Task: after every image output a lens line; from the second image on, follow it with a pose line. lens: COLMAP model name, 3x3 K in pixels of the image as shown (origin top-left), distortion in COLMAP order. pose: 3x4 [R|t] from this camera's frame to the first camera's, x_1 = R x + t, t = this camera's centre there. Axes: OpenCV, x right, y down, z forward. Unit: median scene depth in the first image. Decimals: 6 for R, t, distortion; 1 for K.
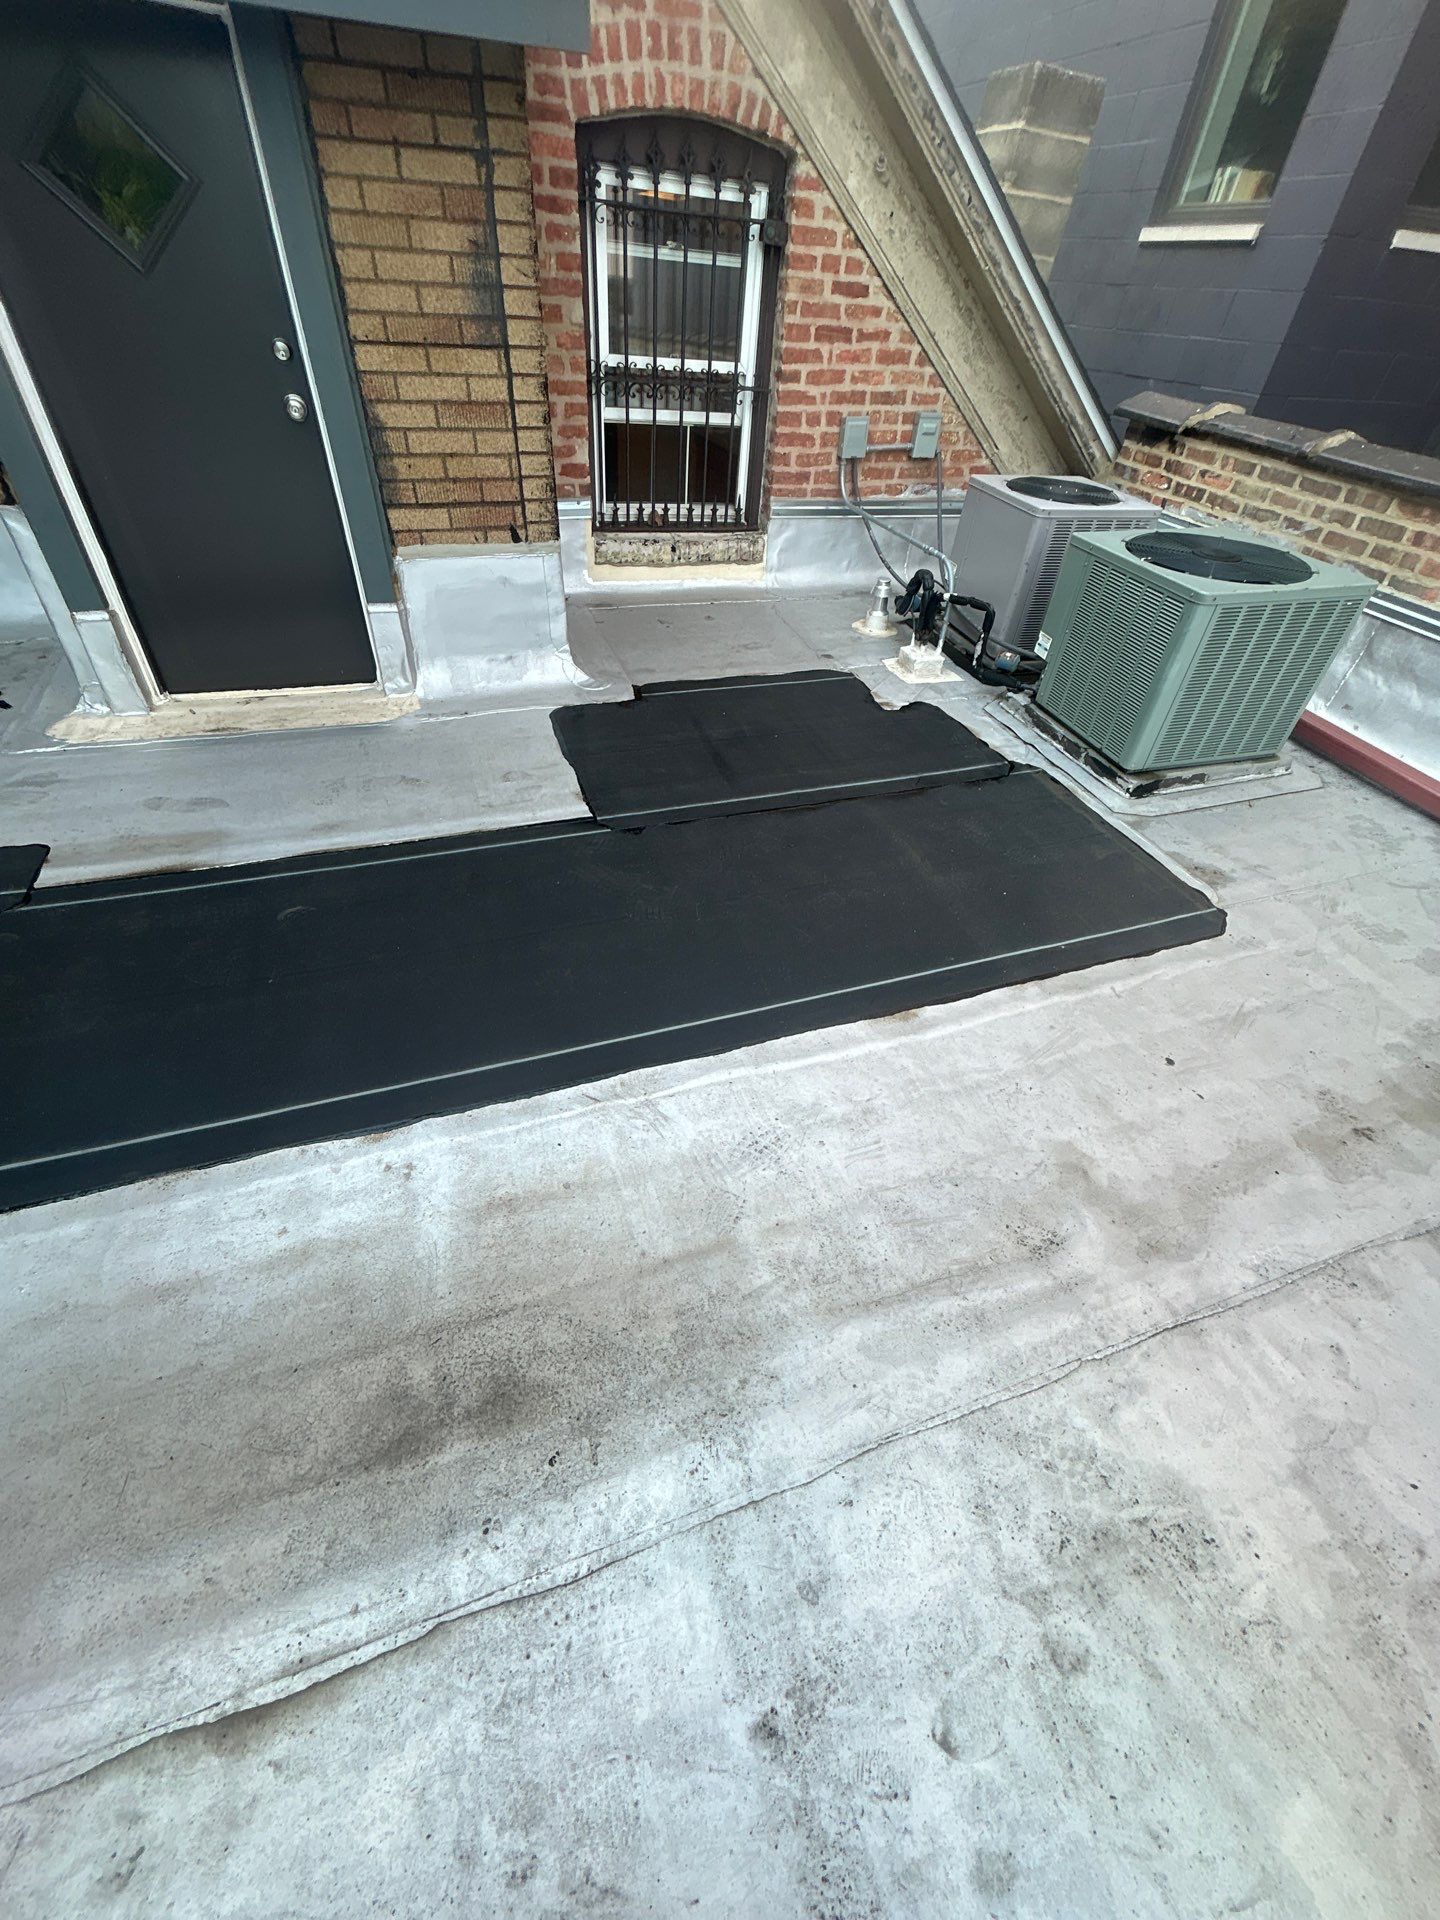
lens RADIAL K [[778.2, 0, 720.0], [0, 778.2, 960.0], [0, 0, 1]] dist [0.001778, -0.000164]
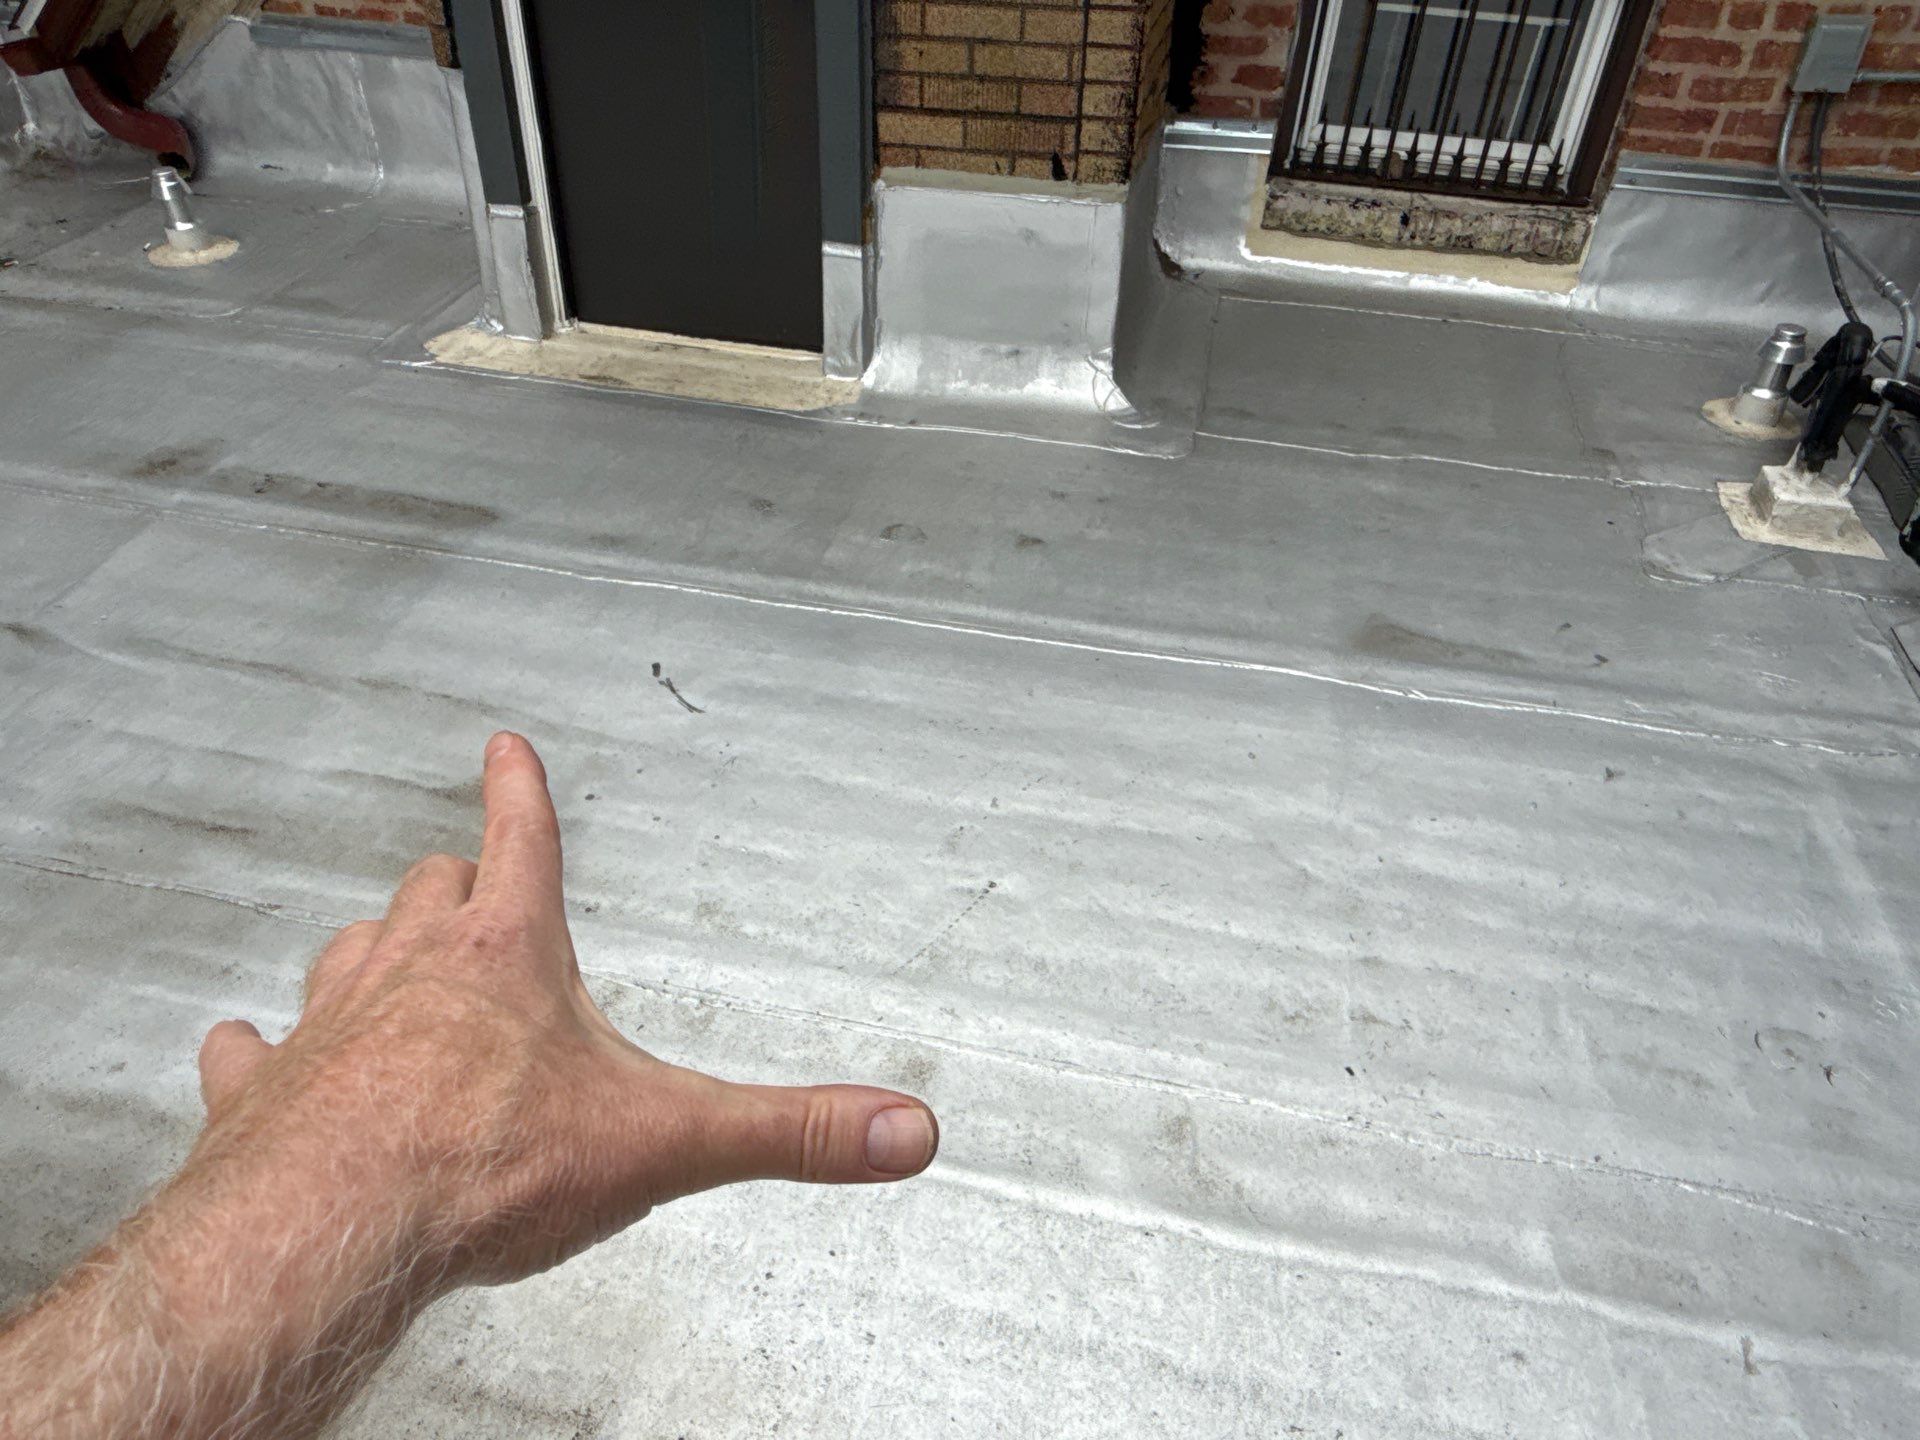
lens RADIAL K [[1253.7, 0, 960.0], [0, 1253.7, 720.0], [0, 0, 1]] dist [0.004437, 0.002531]
pose [[0.848268, 0.297312, -0.438232, 0.223073], [-0.331083, 0.943601, -0.000690, -0.093966], [0.413311, 0.145677, 0.898862, 0.118023]]
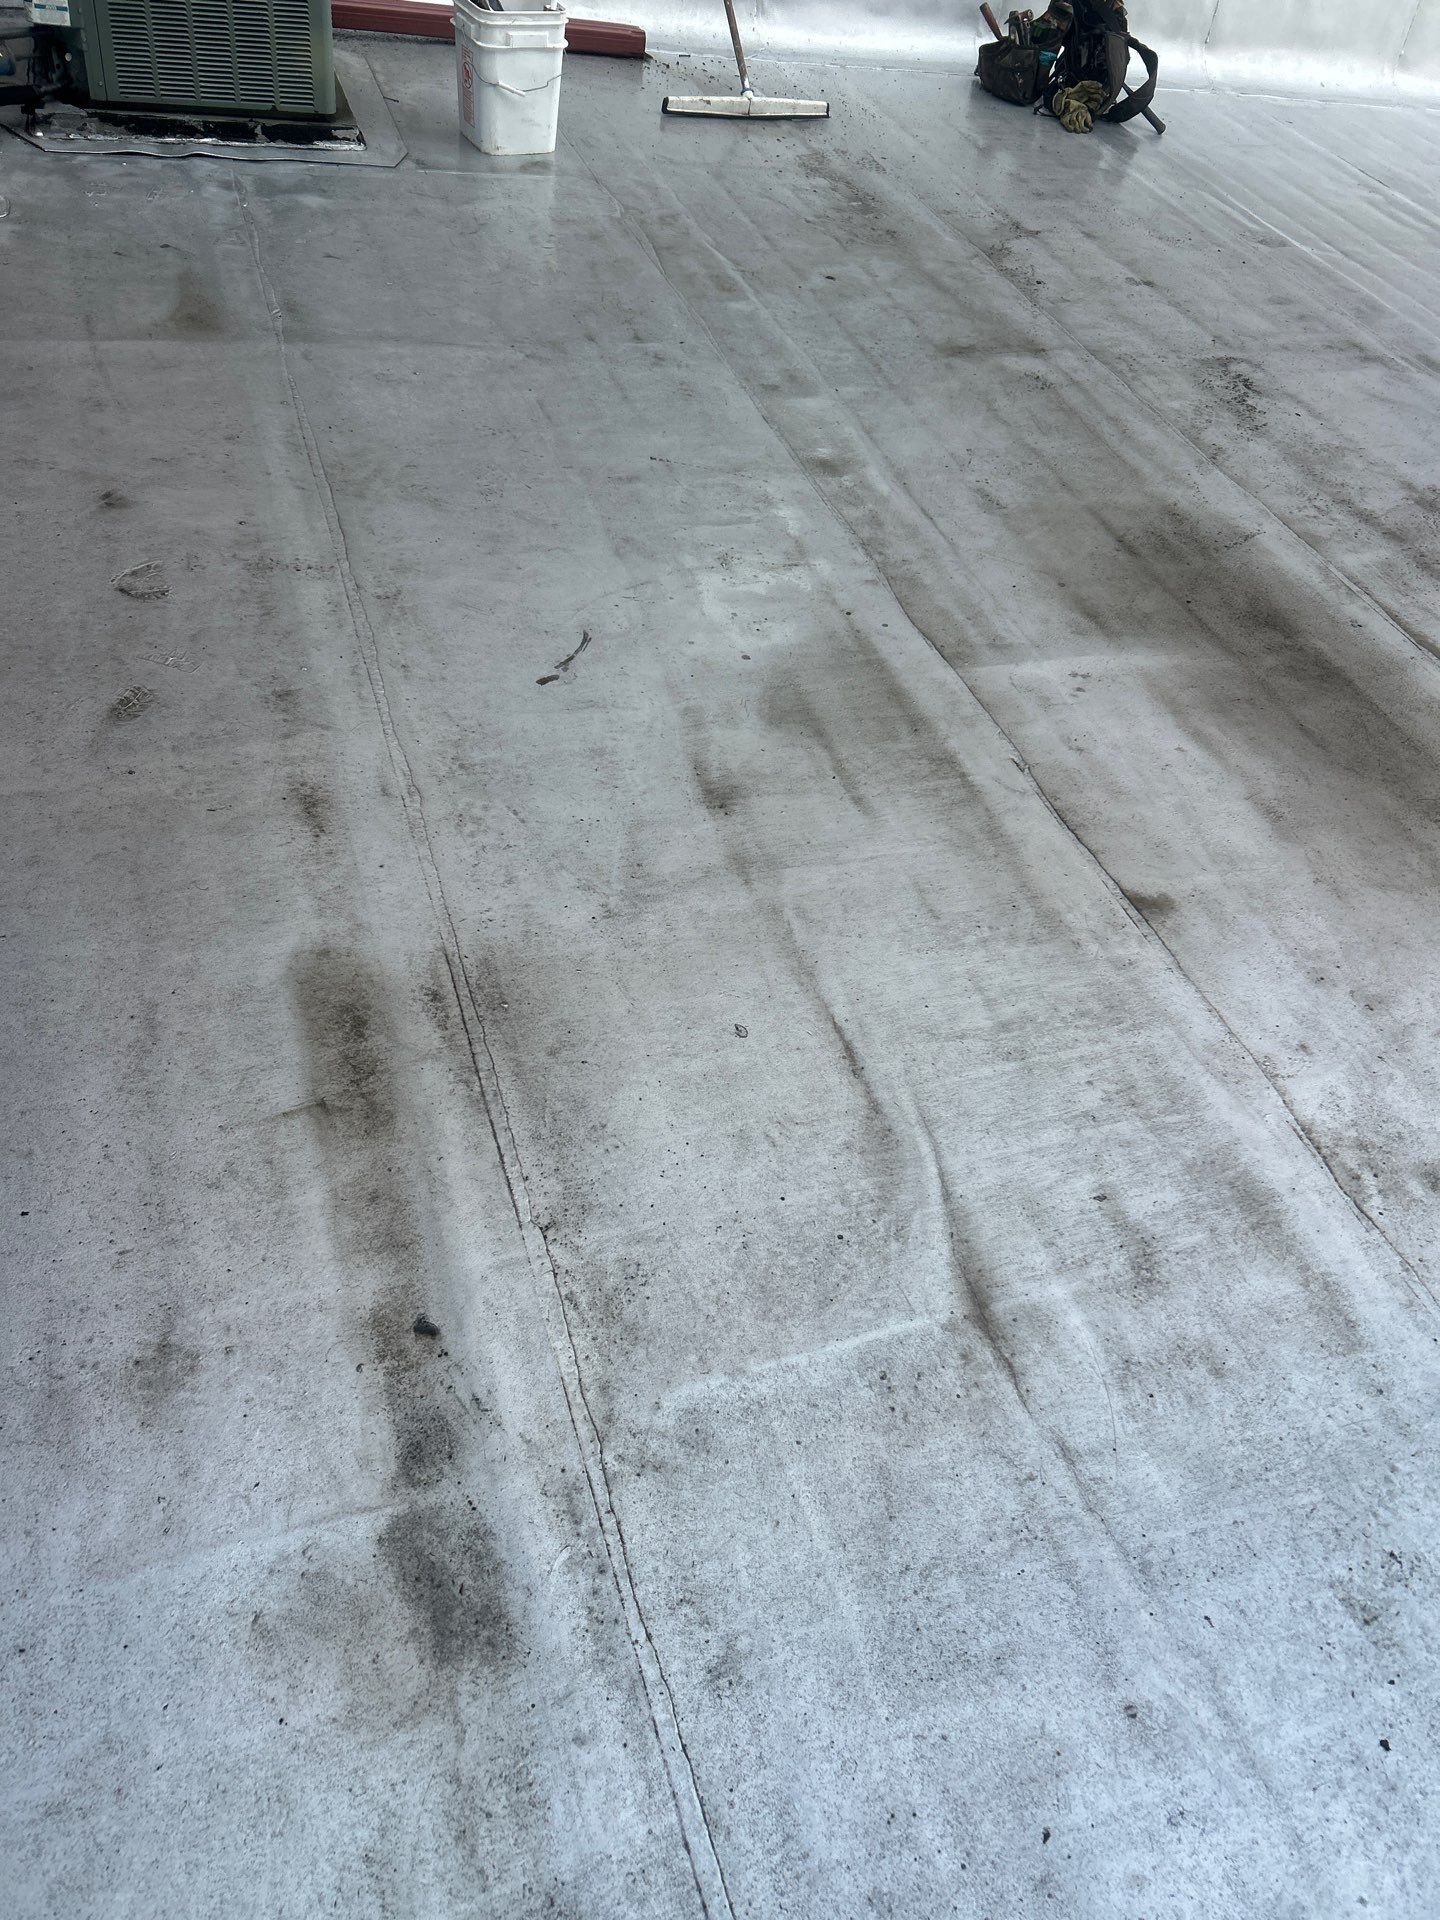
lens RADIAL K [[1479.6, 0, 720.0], [0, 1479.6, 960.0], [0, 0, 1]] dist [0.003960, -0.011042]
pose [[0.015606, -0.741563, 0.670702, -0.869151], [0.563858, 0.560477, 0.606572, -0.389440], [-0.825725, 0.368714, 0.426883, 0.365216]]
